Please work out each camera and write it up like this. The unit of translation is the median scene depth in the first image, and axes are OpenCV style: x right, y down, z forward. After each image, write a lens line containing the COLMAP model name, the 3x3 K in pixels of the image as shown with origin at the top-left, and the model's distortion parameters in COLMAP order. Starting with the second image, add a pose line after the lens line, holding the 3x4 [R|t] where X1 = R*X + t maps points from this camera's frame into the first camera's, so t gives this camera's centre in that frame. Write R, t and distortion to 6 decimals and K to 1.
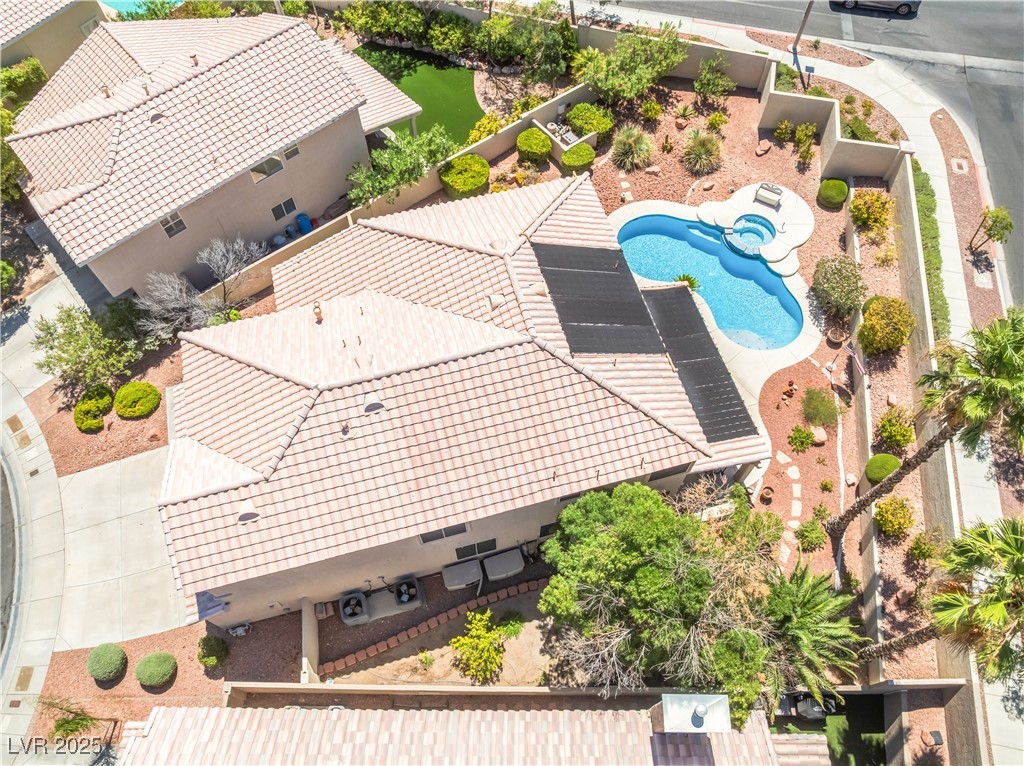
lens RADIAL K [[732.4, 0, 504.4], [0, 732.4, 393.9], [0, 0, 1]] dist [-0.033676, 0.004233]
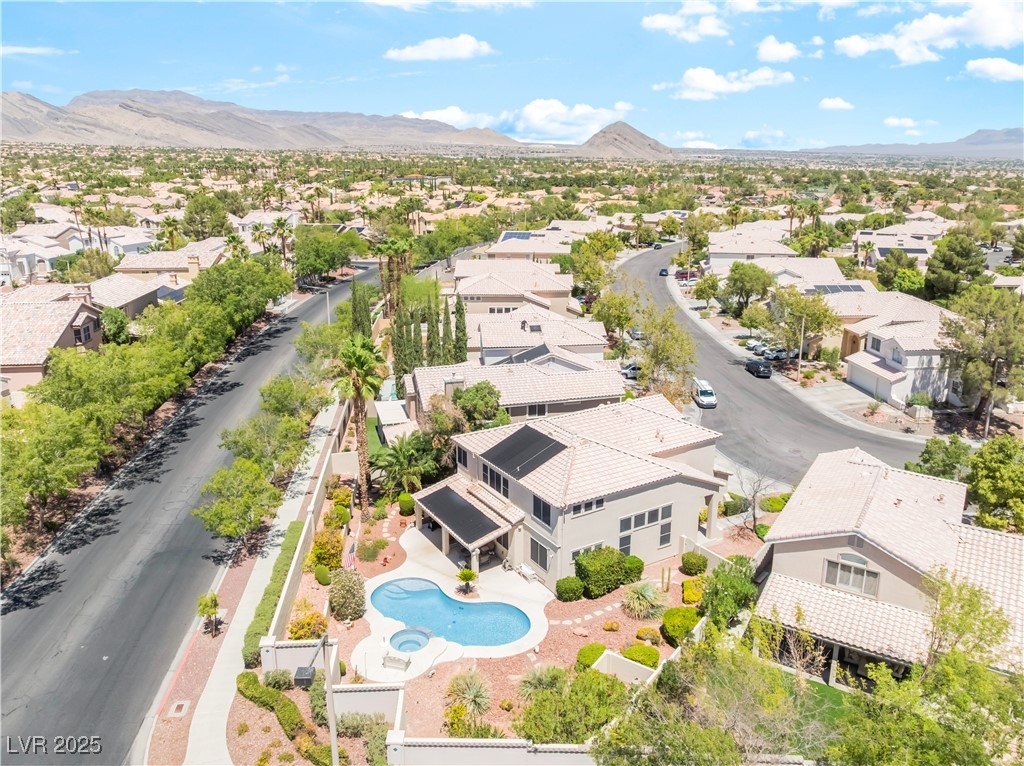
lens RADIAL K [[797.1, 0, 458.3], [0, 797.1, 379.4], [0, 0, 1]] dist [-0.038276, 0.001862]
pose [[-0.972370, 0.073434, -0.221593, 0.586454], [-0.199042, 0.235183, 0.951352, -1.679760], [0.121977, 0.969173, -0.214069, 1.029151]]
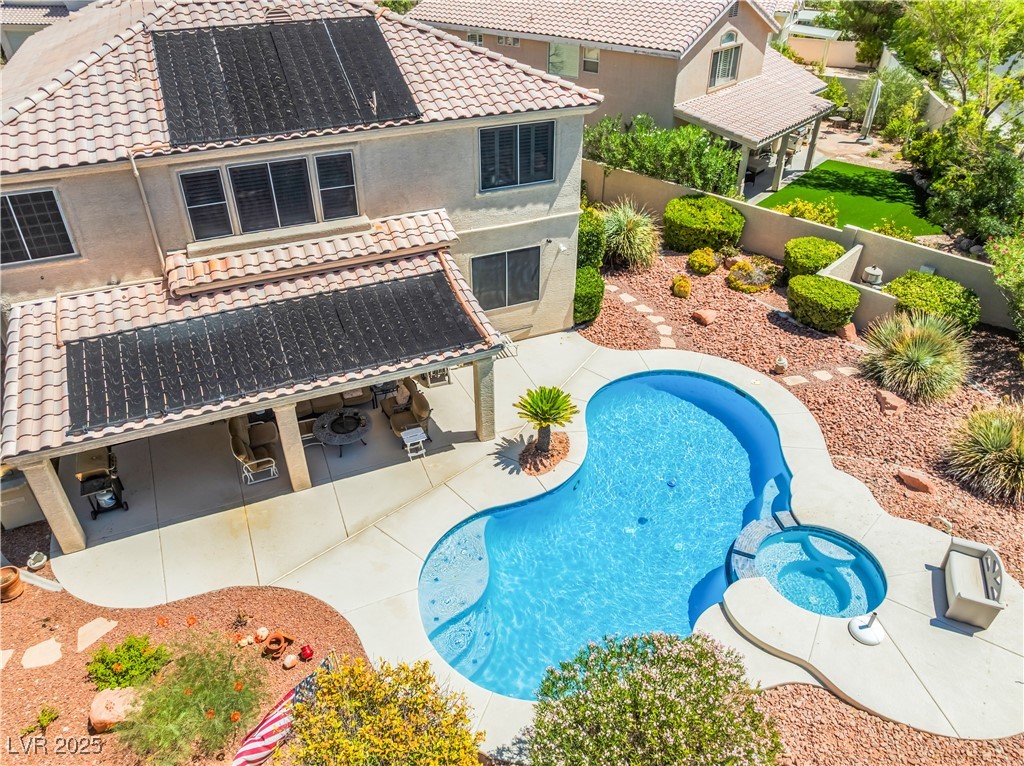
lens RADIAL K [[732.4, 0, 504.4], [0, 732.4, 393.9], [0, 0, 1]] dist [-0.033676, 0.004233]
pose [[0.153639, 0.547627, -0.822496, 0.646568], [-0.850005, 0.497697, 0.172595, -0.230574], [0.503872, 0.672608, 0.541952, 0.793299]]
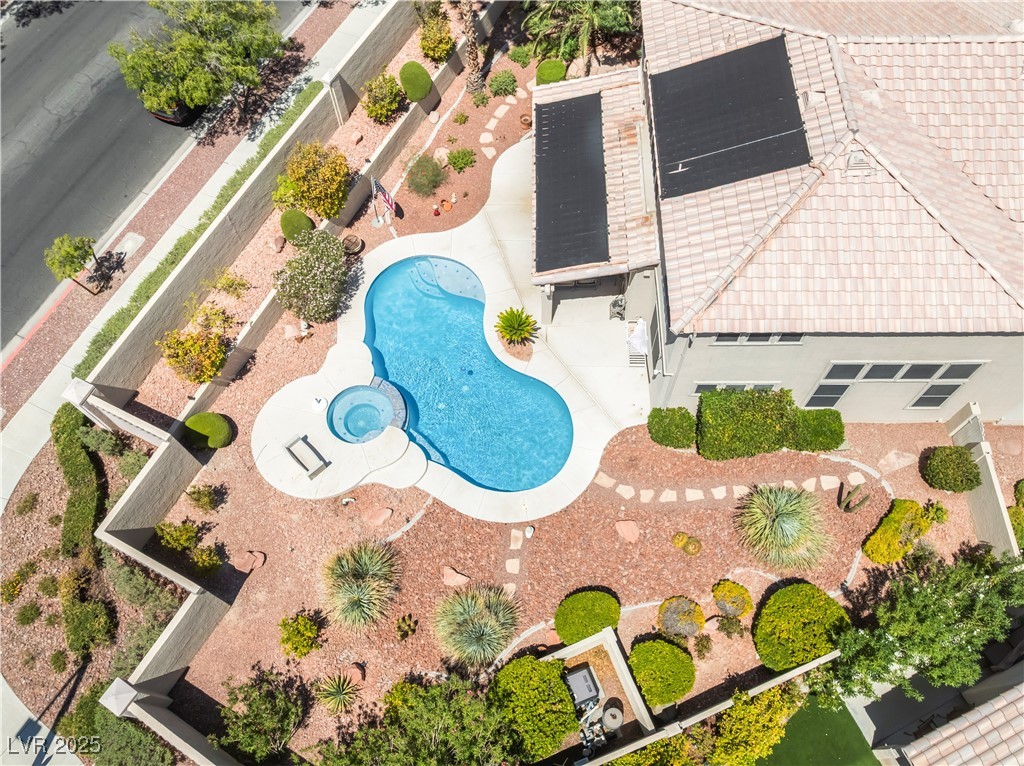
lens RADIAL K [[760.2, 0, 532.4], [0, 760.2, 413.1], [0, 0, 1]] dist [-0.031957, 0.001303]
pose [[-0.964094, -0.234516, 0.124602, 0.128440], [0.238919, -0.561127, 0.792499, -0.840318], [-0.115936, 0.793813, 0.597009, 0.672009]]
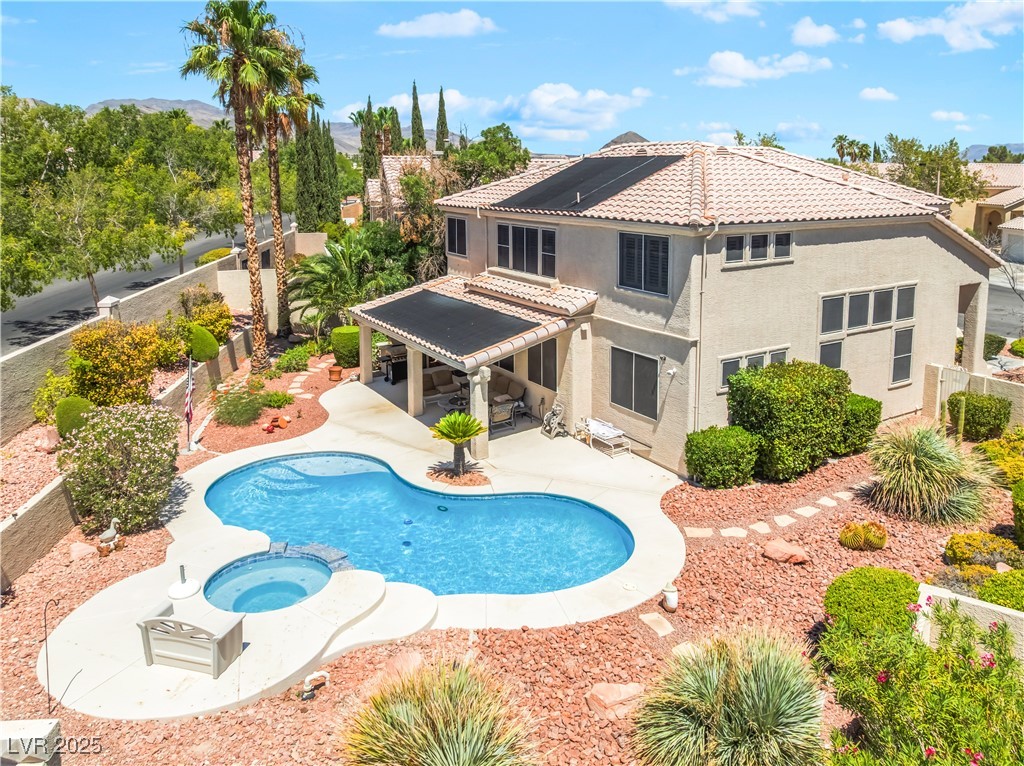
lens RADIAL K [[769.8, 0, 511.1], [0, 769.8, 293.2], [0, 0, 1]] dist [-0.033093, 0.001674]
pose [[-0.959797, 0.034399, -0.278580, 0.382926], [-0.247197, 0.366596, 0.896940, -0.726955], [0.132980, 0.929744, -0.343355, 1.177398]]
